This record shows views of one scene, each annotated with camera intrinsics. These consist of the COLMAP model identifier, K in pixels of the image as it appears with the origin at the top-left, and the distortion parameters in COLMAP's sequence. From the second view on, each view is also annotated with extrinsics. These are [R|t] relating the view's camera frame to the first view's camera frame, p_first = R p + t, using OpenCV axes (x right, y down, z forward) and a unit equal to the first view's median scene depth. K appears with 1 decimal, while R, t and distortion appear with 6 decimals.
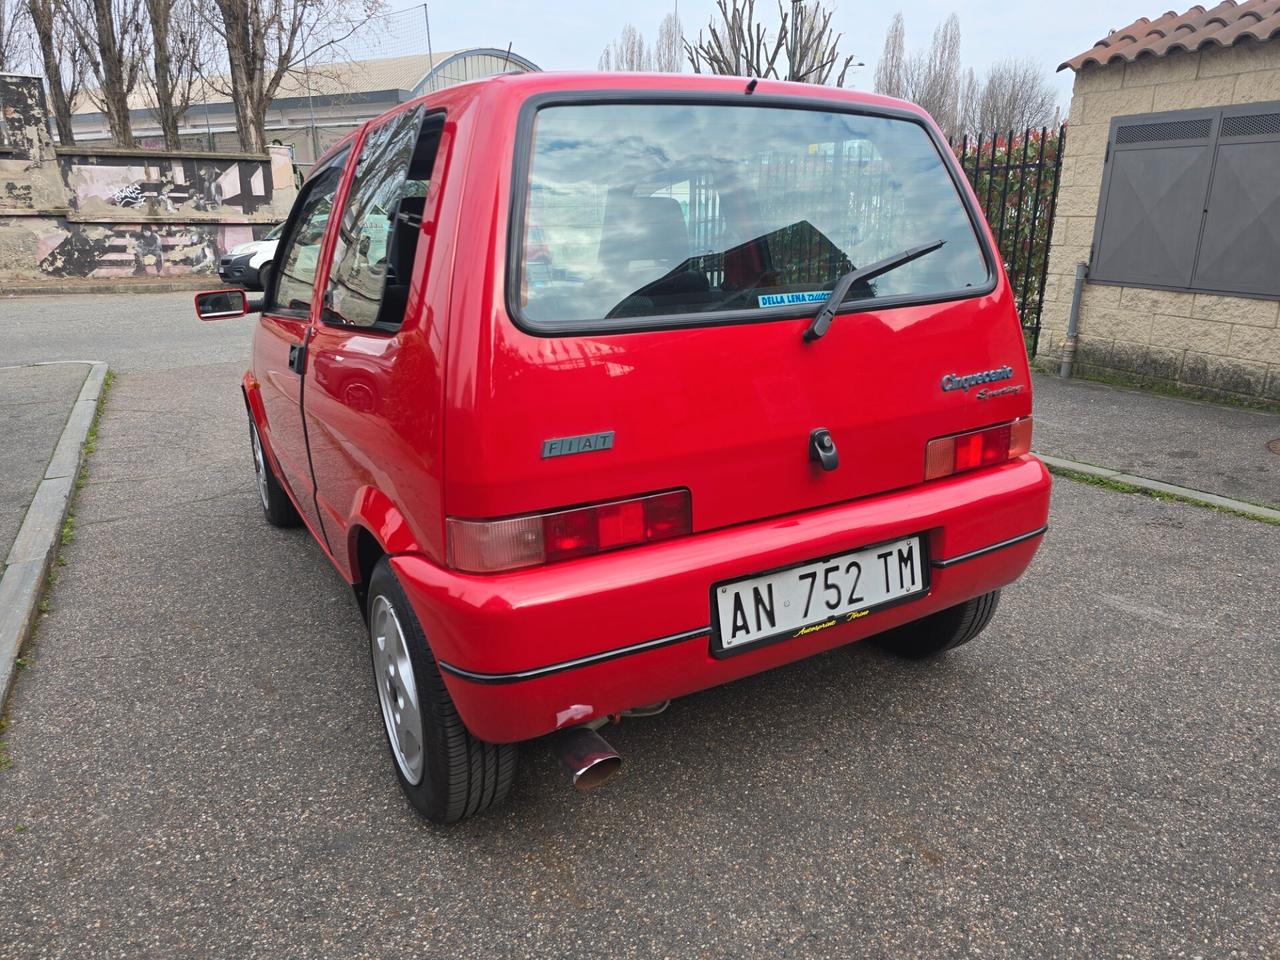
lens RADIAL K [[855.7, 0, 642.5], [0, 855.7, 476.7], [0, 0, 1]] dist [0.049341, -0.042156]
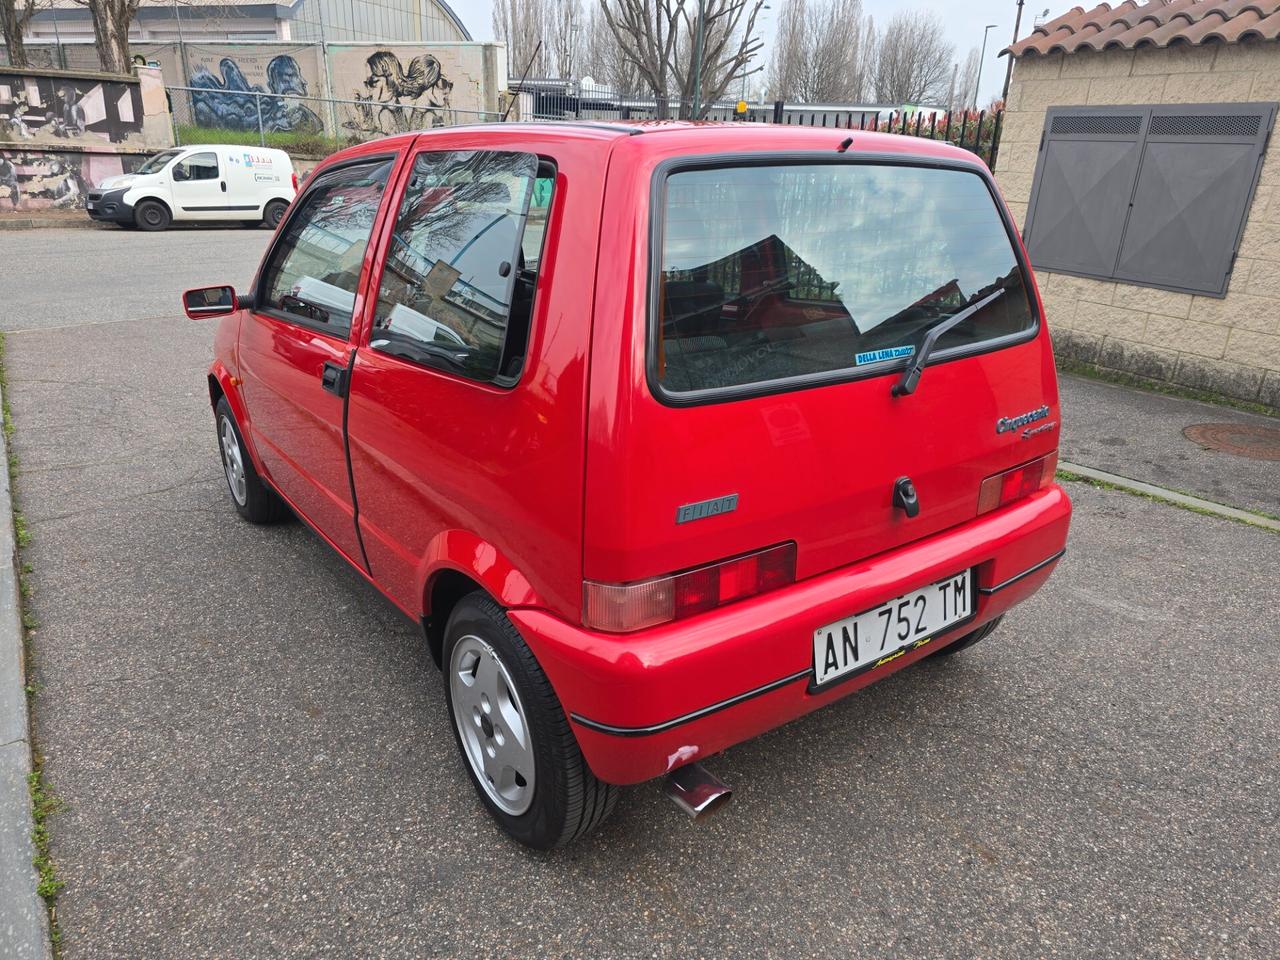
lens RADIAL K [[855.7, 0, 650.3], [0, 855.7, 498.4], [0, 0, 1]] dist [0.049341, -0.042156]
pose [[0.992057, -0.009060, 0.125461, -0.148955], [-0.001506, 0.996475, 0.083872, -0.074061], [-0.125779, -0.083395, 0.988547, -0.013512]]
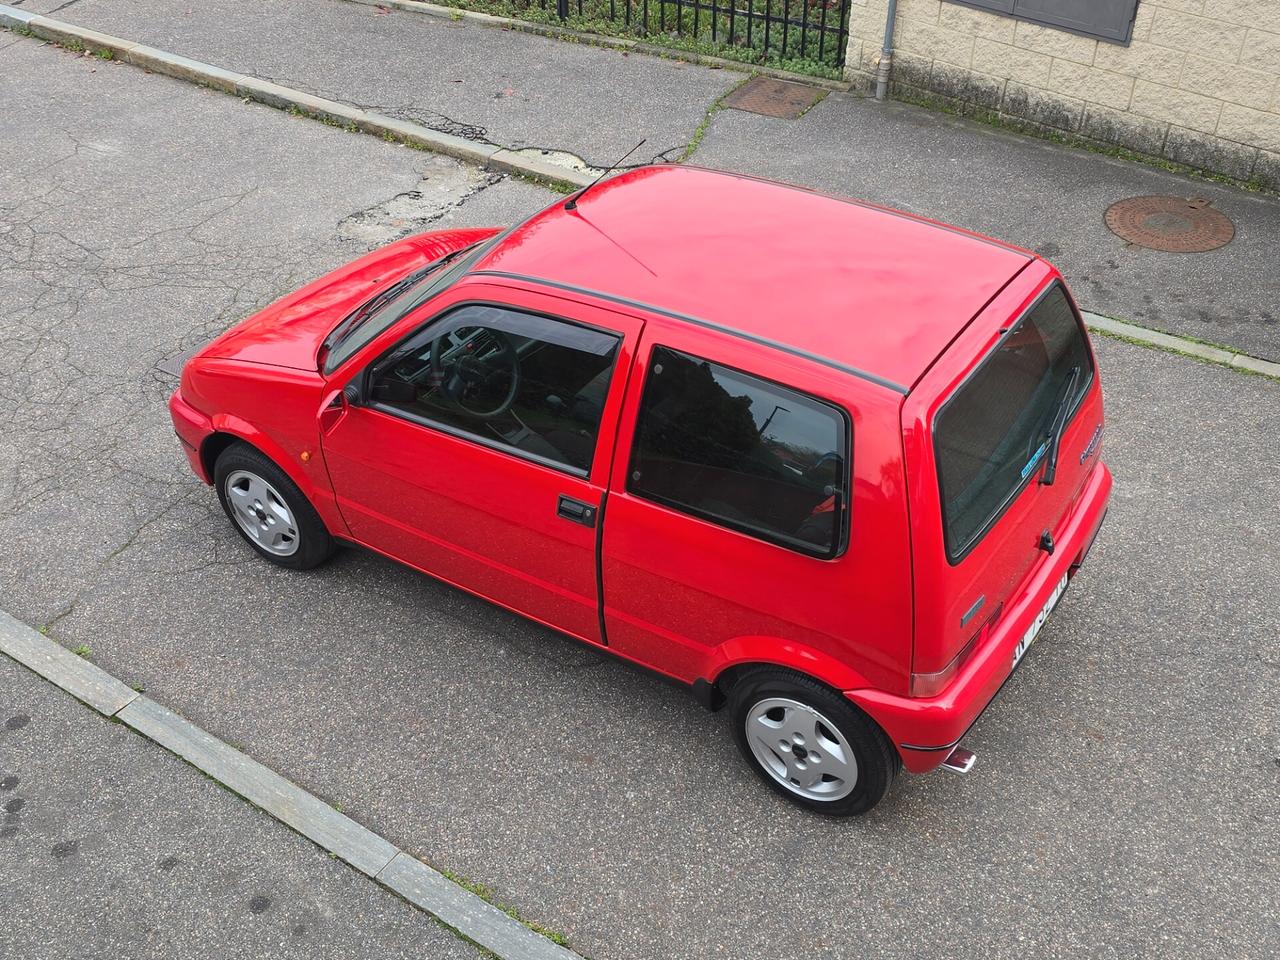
lens RADIAL K [[1356.3, 0, 659.3], [0, 1356.3, 504.8], [0, 0, 1]] dist [0.041412, 0.000000]
pose [[0.889086, -0.267333, 0.371562, -0.846708], [0.116961, 0.917466, 0.380232, -0.715385], [-0.442544, -0.294601, 0.846974, -0.508007]]
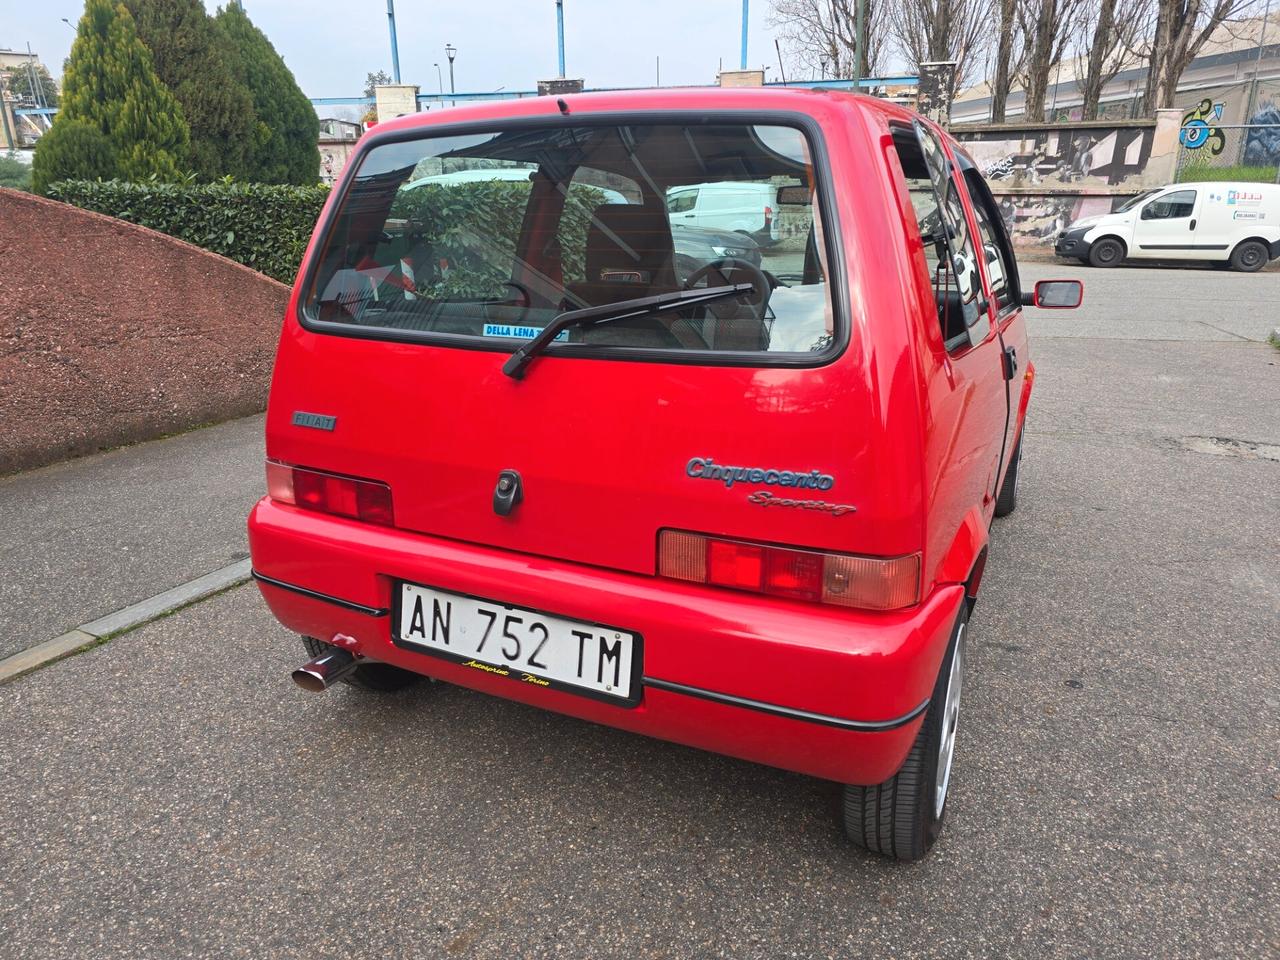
lens RADIAL K [[855.7, 0, 628.7], [0, 855.7, 473.3], [0, 0, 1]] dist [0.049341, -0.042156]
pose [[0.562299, 0.260672, -0.784774, 0.638208], [-0.236247, 0.960102, 0.149636, -0.140510], [0.792469, 0.101260, 0.601447, 0.330358]]
